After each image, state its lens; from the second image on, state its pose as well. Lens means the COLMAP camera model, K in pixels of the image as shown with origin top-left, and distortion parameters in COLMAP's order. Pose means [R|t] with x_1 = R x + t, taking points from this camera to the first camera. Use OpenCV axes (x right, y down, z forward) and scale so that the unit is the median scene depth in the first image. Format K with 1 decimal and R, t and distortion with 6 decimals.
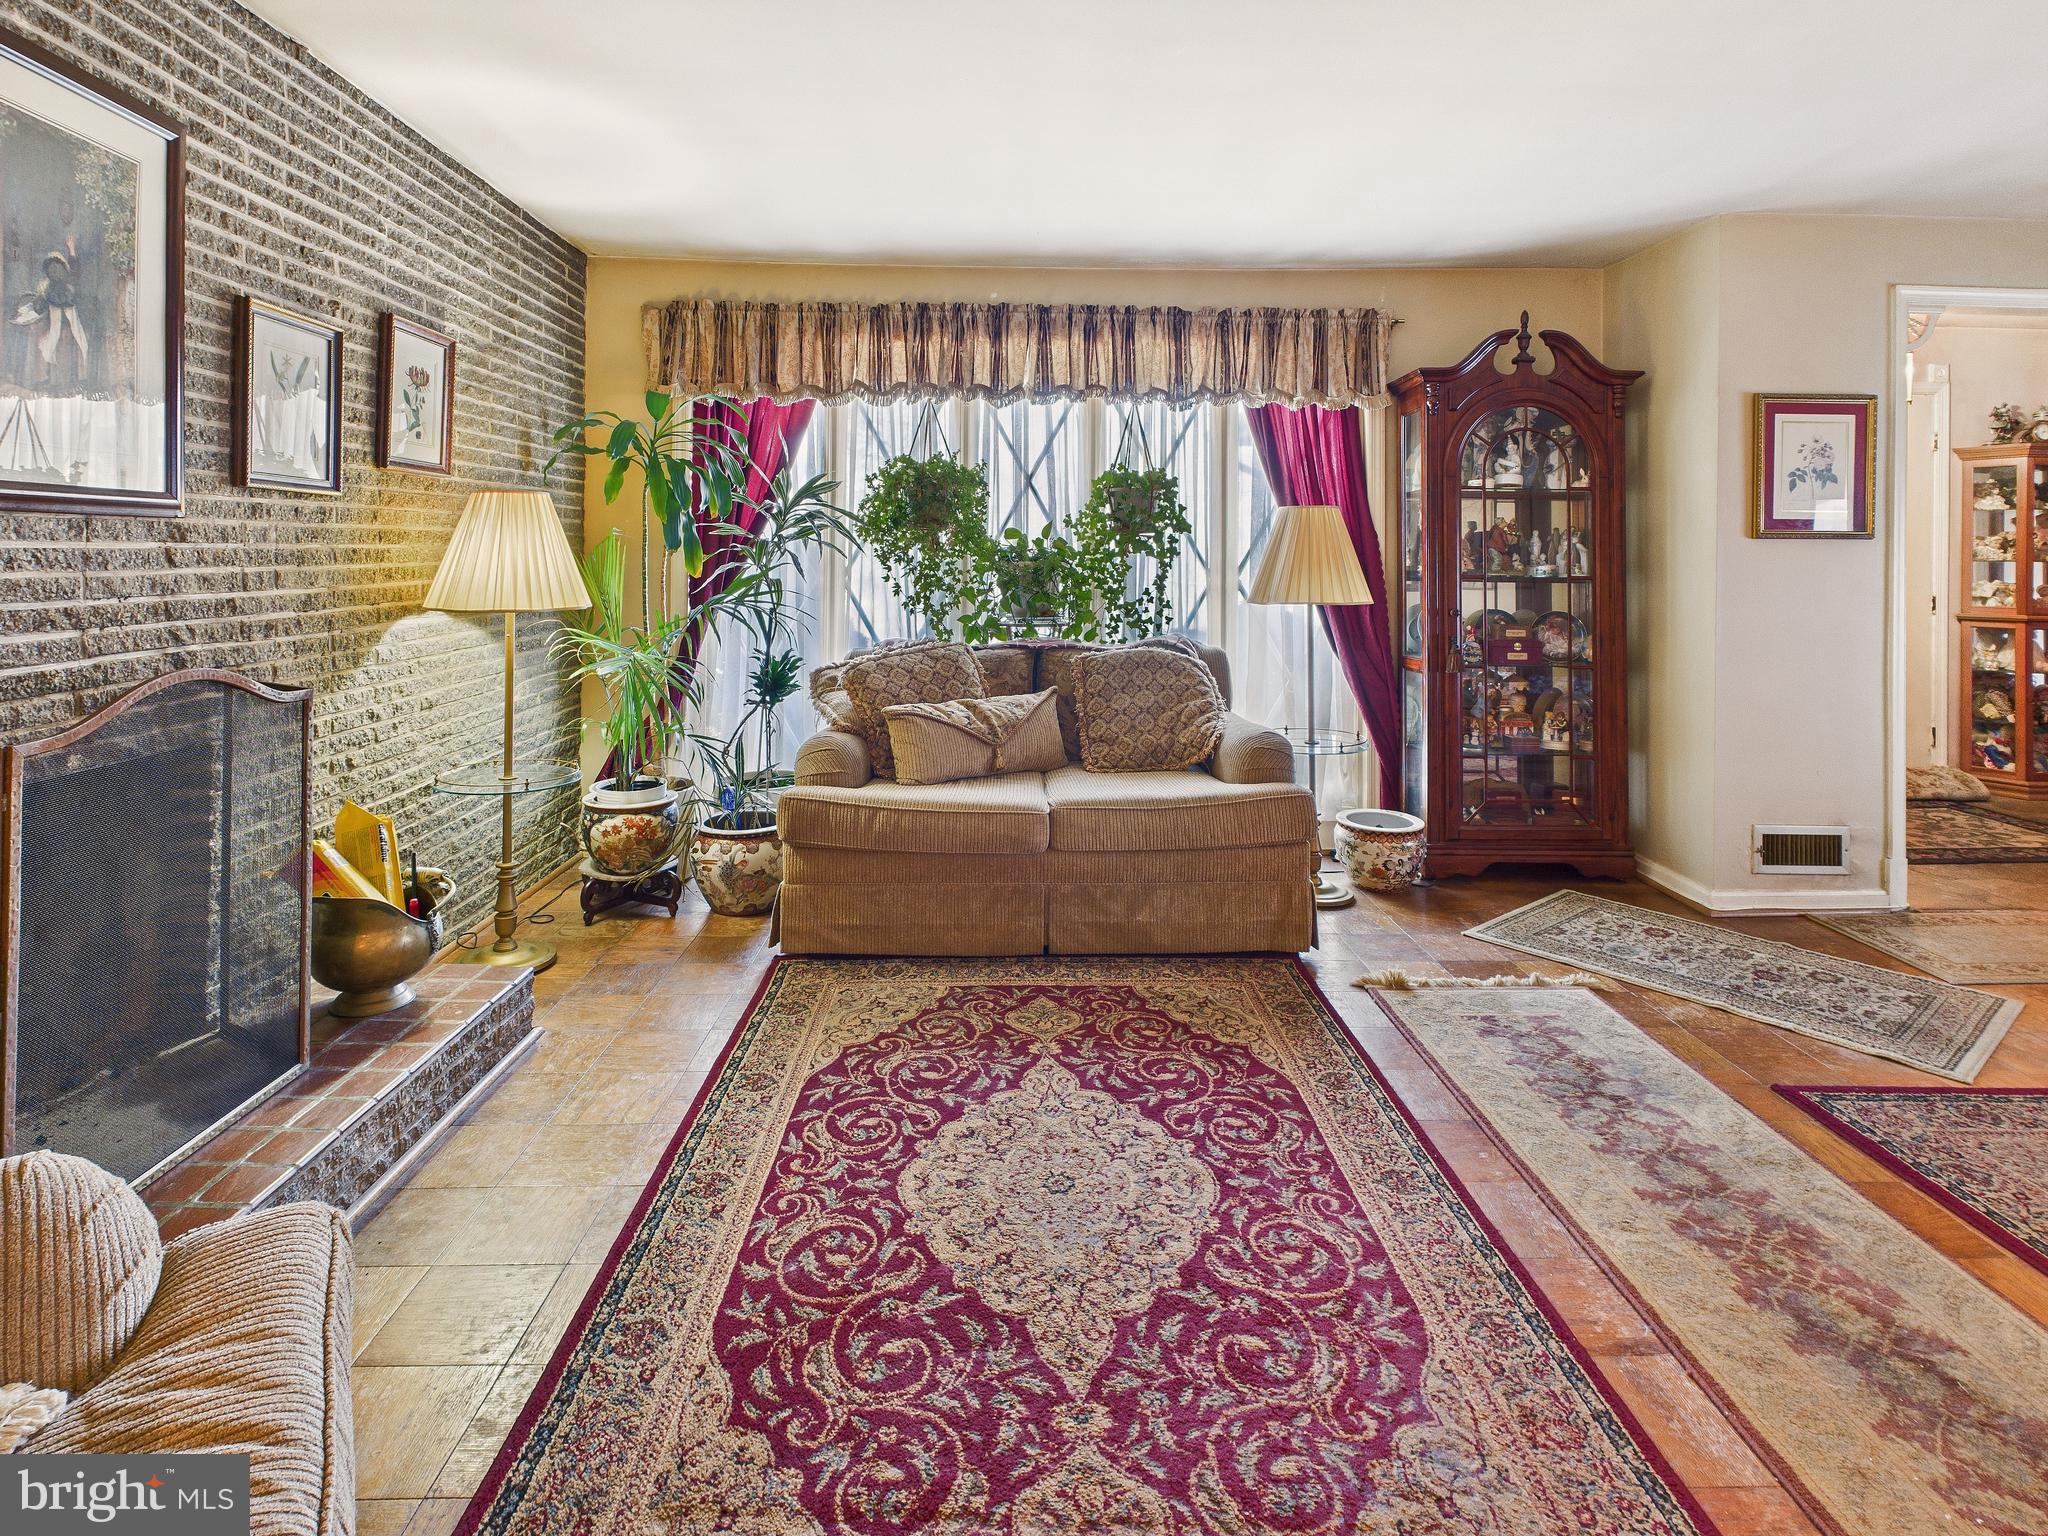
lens RADIAL K [[1079.5, 0, 1023.0], [0, 1079.5, 551.0], [0, 0, 1]] dist [0.000649, -0.000072]
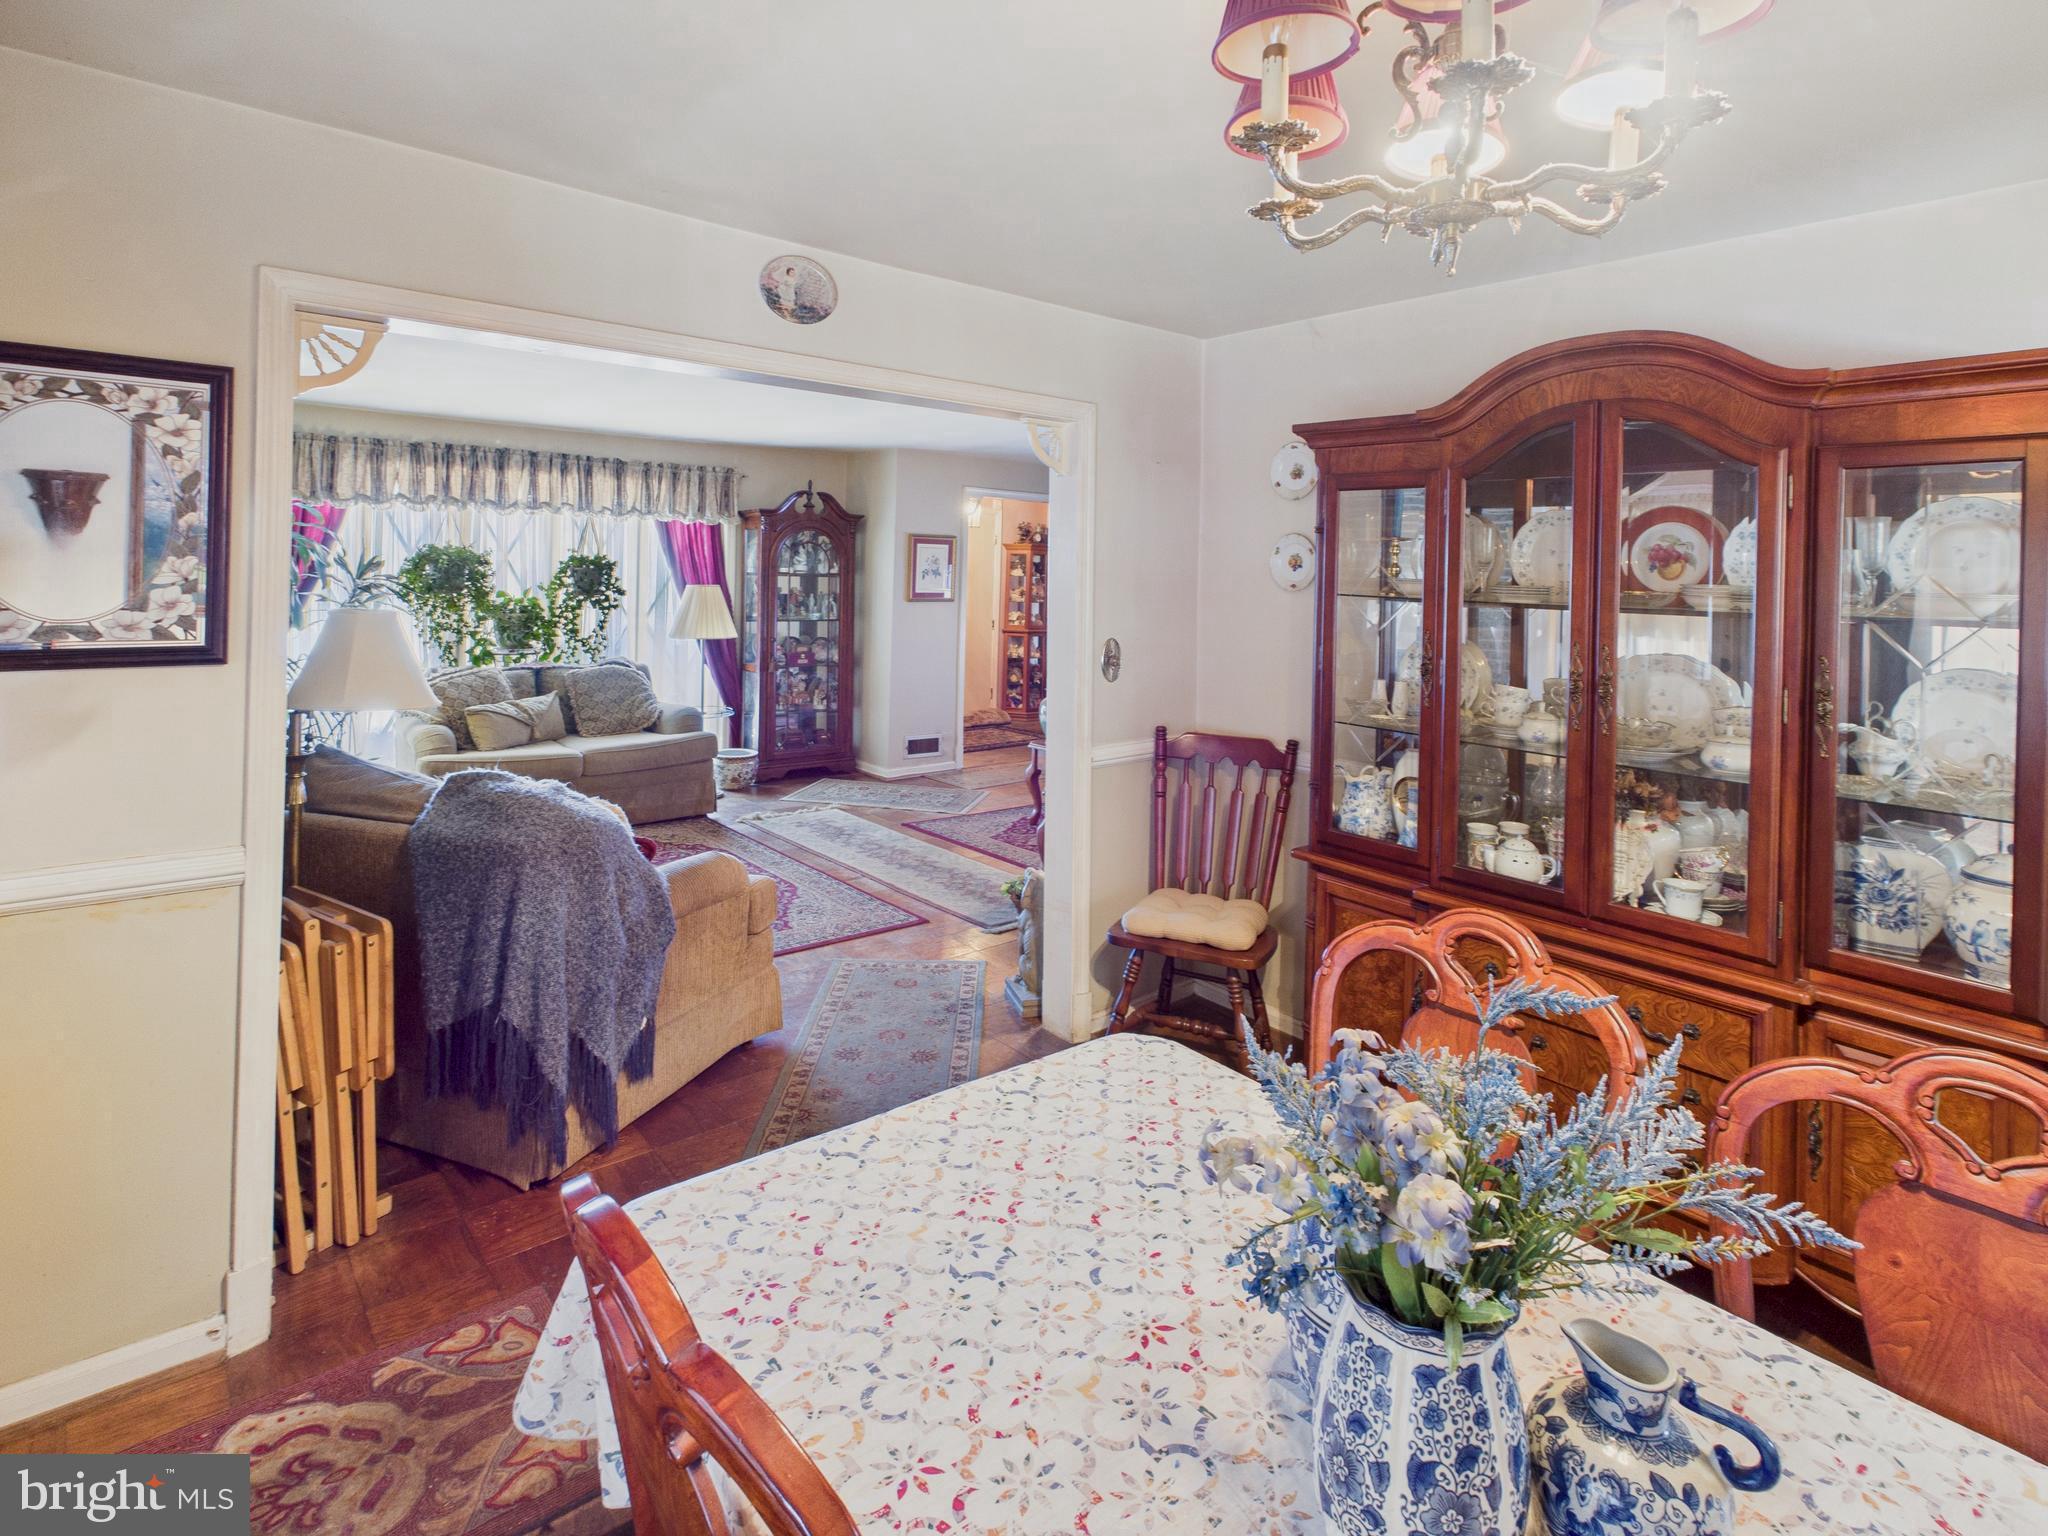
lens RADIAL K [[1079.5, 0, 1023.0], [0, 1079.5, 551.0], [0, 0, 1]] dist [0.000649, -0.000072]
pose [[0.781750, 0.022466, 0.623187, -0.406371], [-0.021027, 0.999732, -0.009663, -0.082090], [-0.623237, -0.005550, 0.782013, -0.691170]]
